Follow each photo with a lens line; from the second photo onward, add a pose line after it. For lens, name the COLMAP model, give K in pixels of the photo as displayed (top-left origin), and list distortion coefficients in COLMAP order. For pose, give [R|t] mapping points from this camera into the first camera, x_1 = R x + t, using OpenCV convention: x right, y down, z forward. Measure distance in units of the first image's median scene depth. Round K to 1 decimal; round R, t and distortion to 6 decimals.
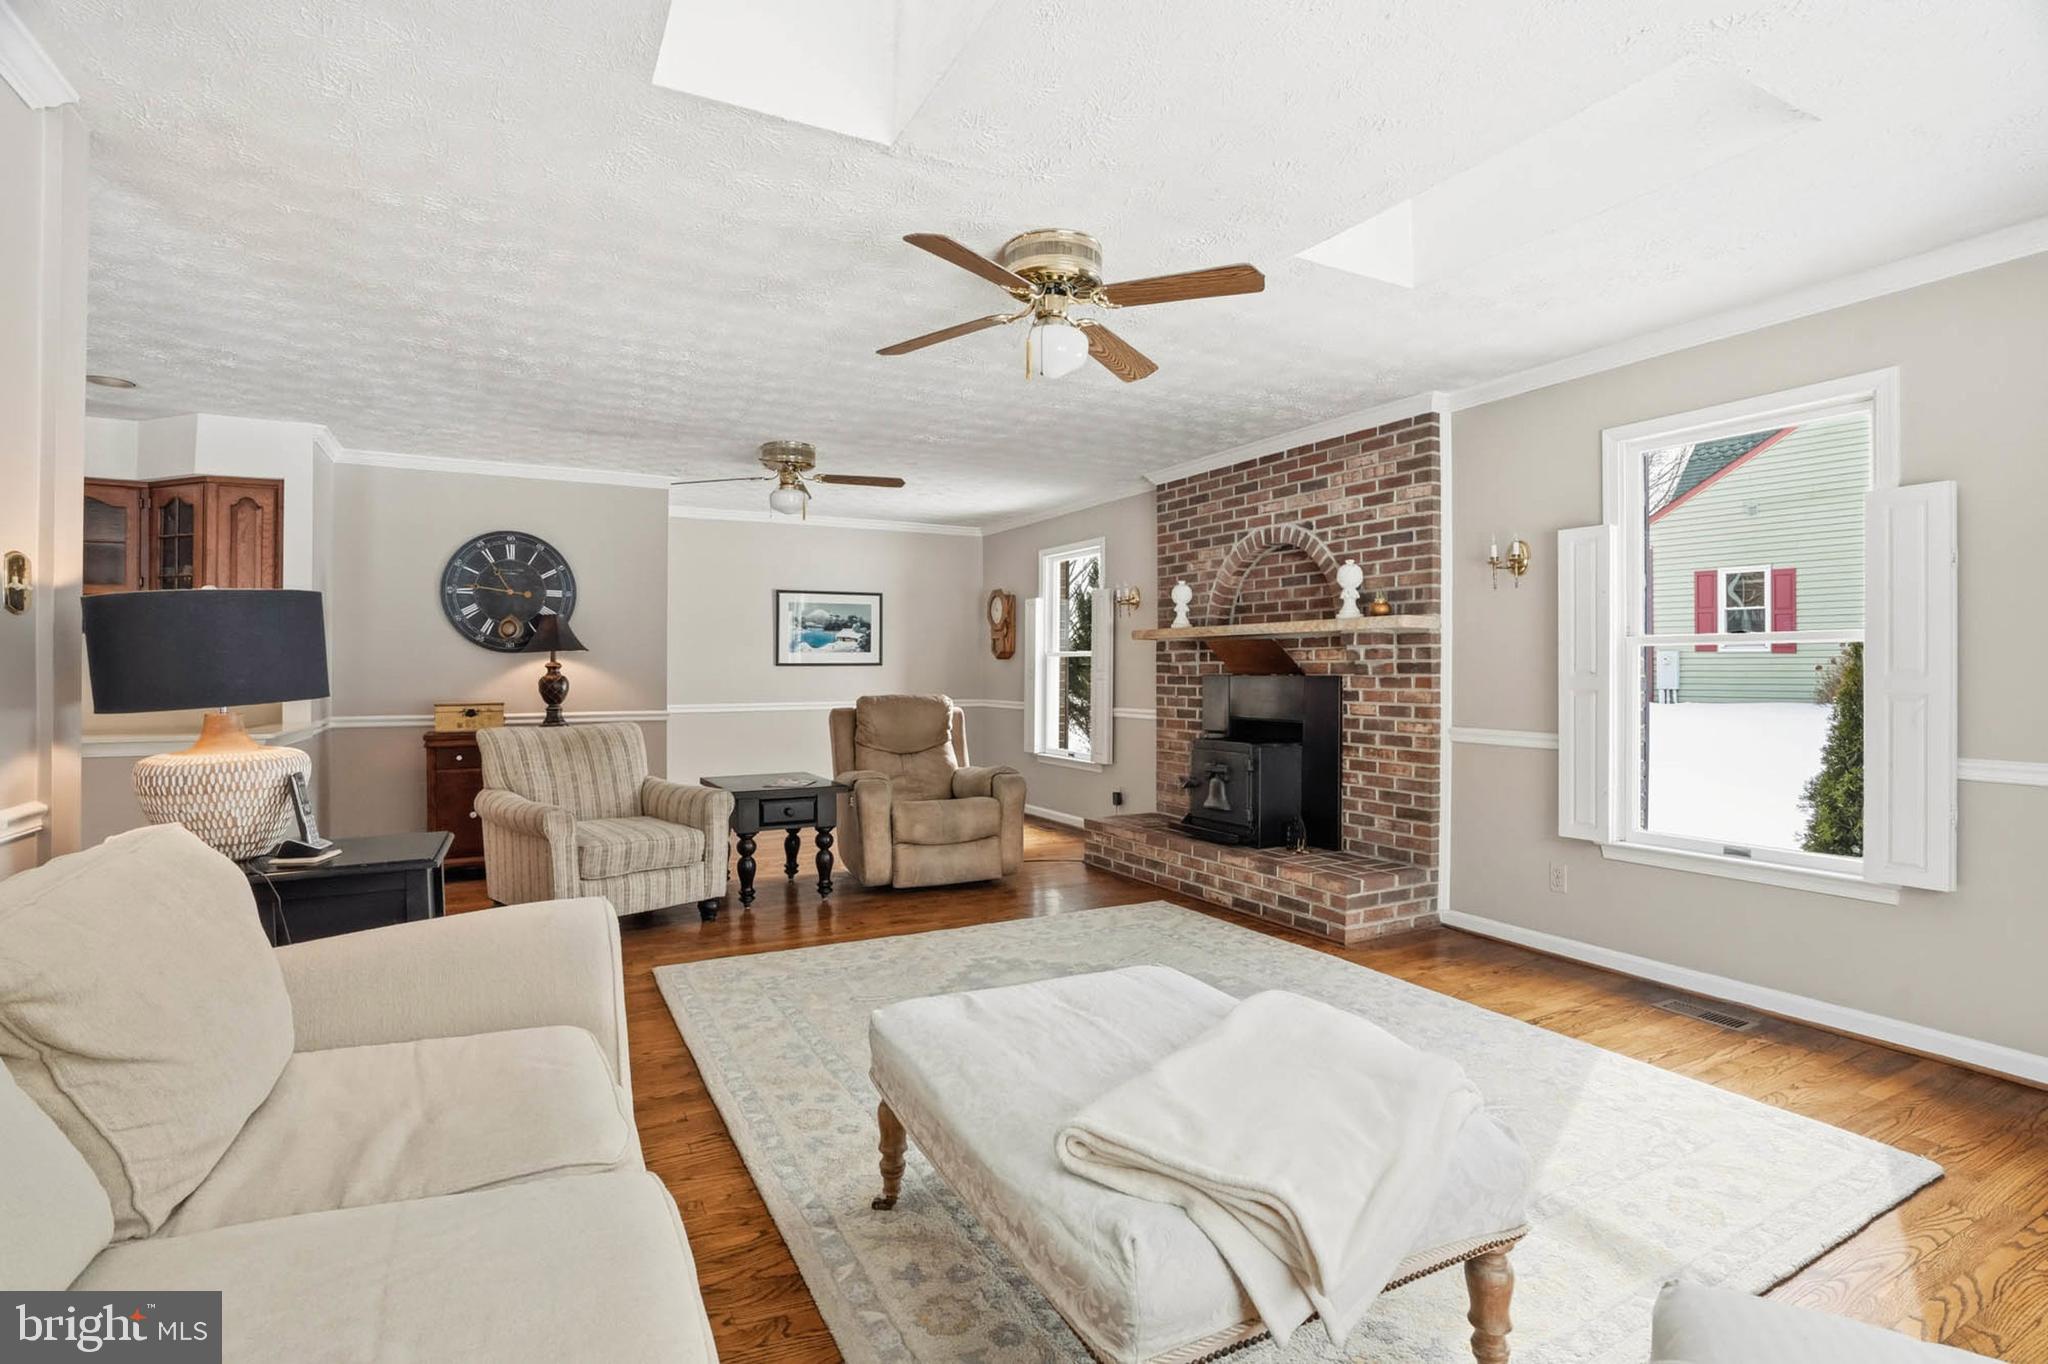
lens RADIAL K [[960.3, 0, 1024.4], [0, 960.3, 676.3], [0, 0, 1]] dist [-0.073195, 0.031327]
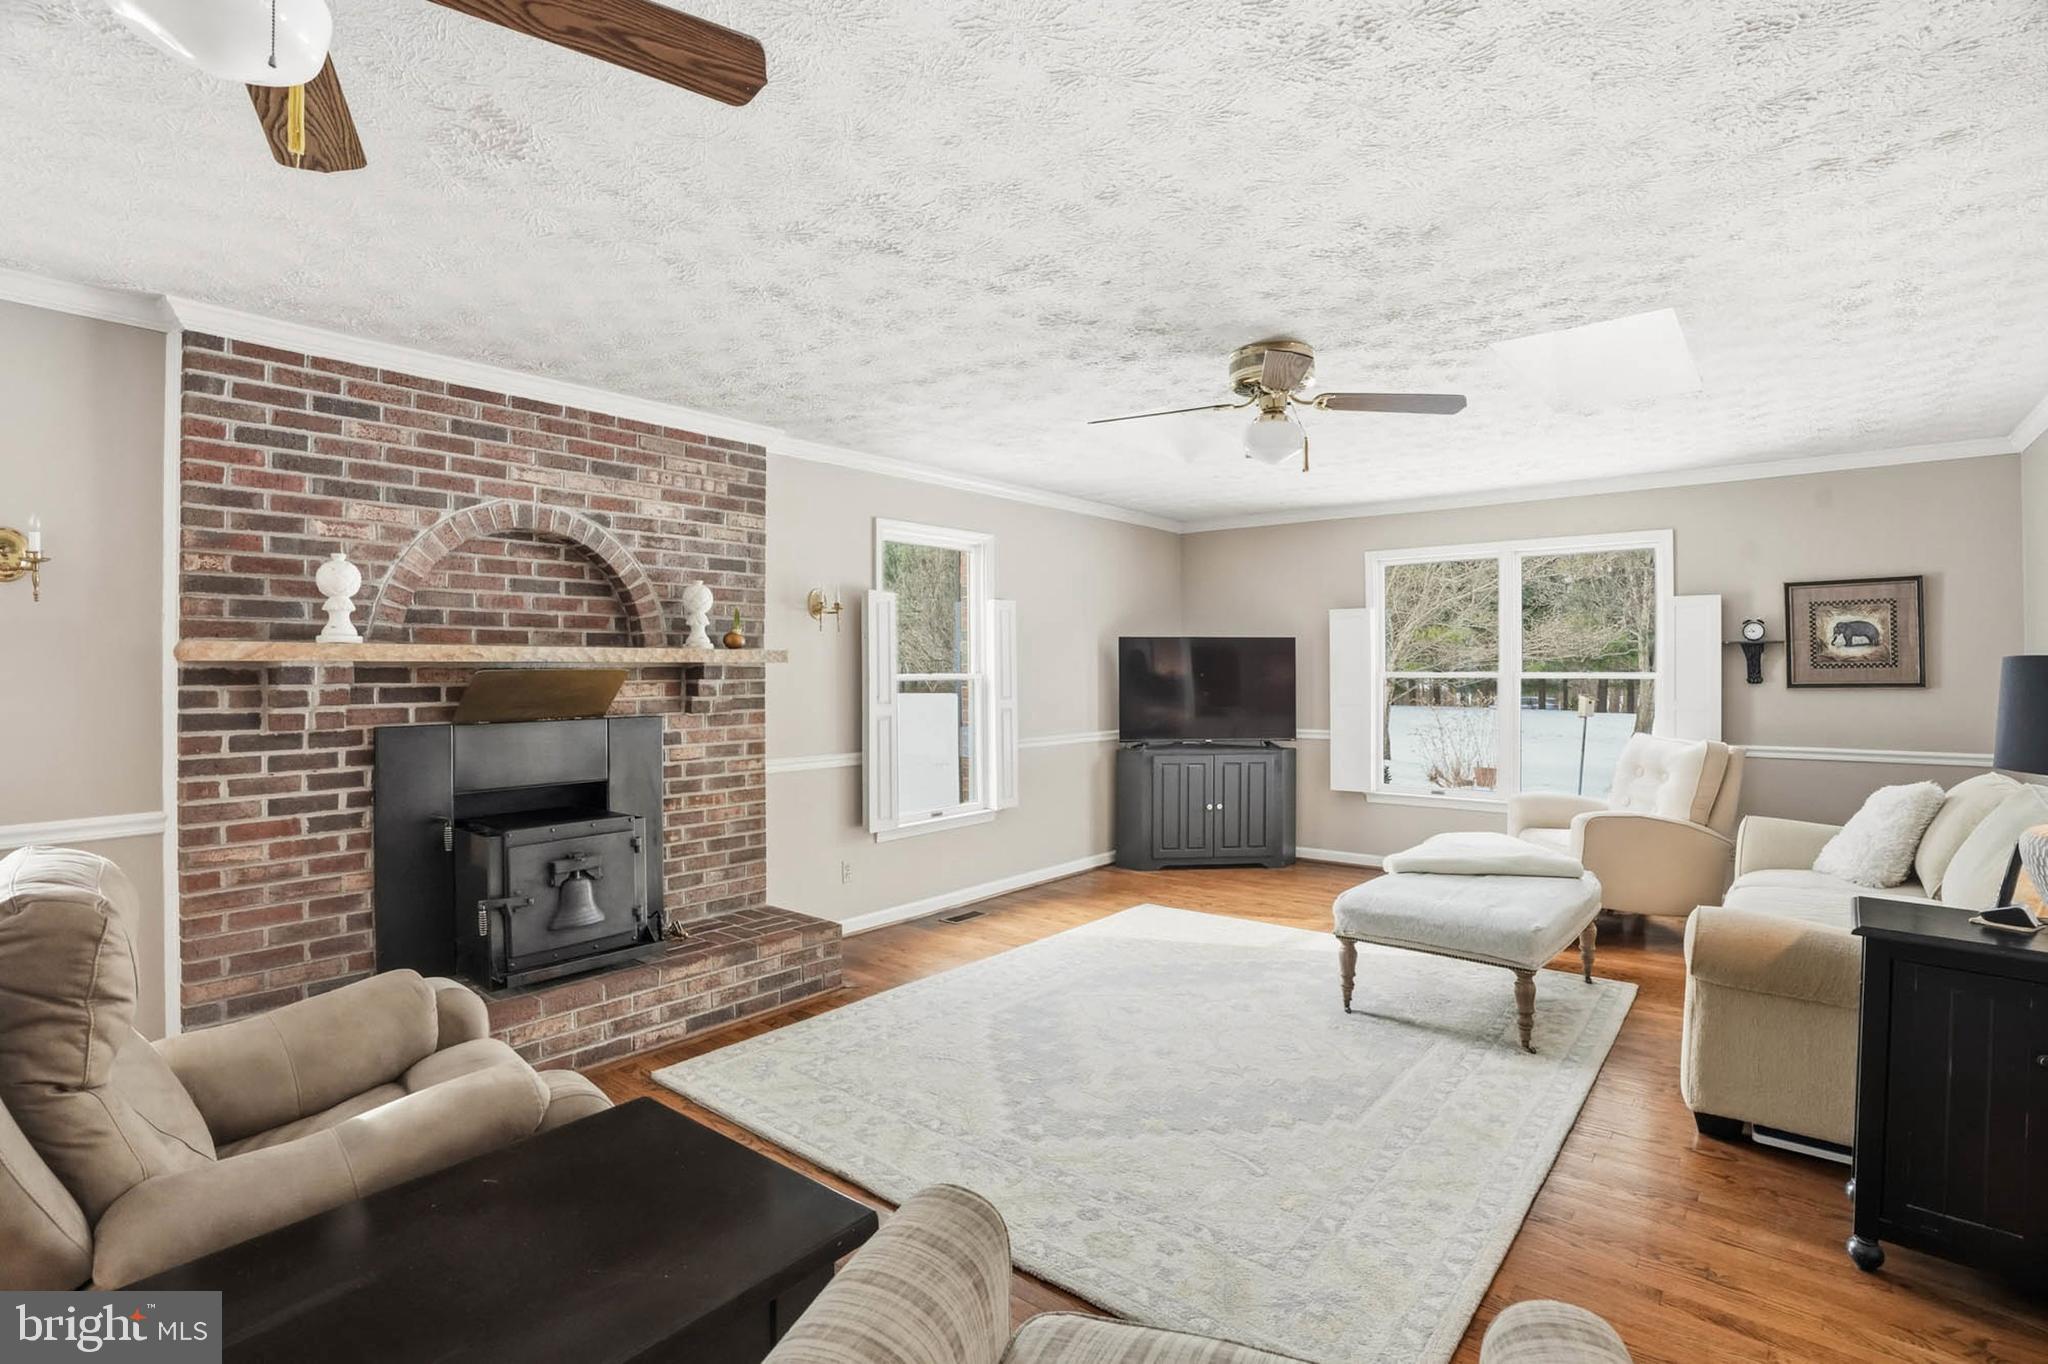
lens RADIAL K [[980.9, 0, 1033.1], [0, 980.9, 664.9], [0, 0, 1]] dist [-0.077465, 0.033417]
pose [[-0.379166, 0.006096, 0.925308, -0.570181], [0.010997, 0.999937, -0.002081, -0.039298], [-0.925263, 0.009386, -0.379210, 1.023657]]
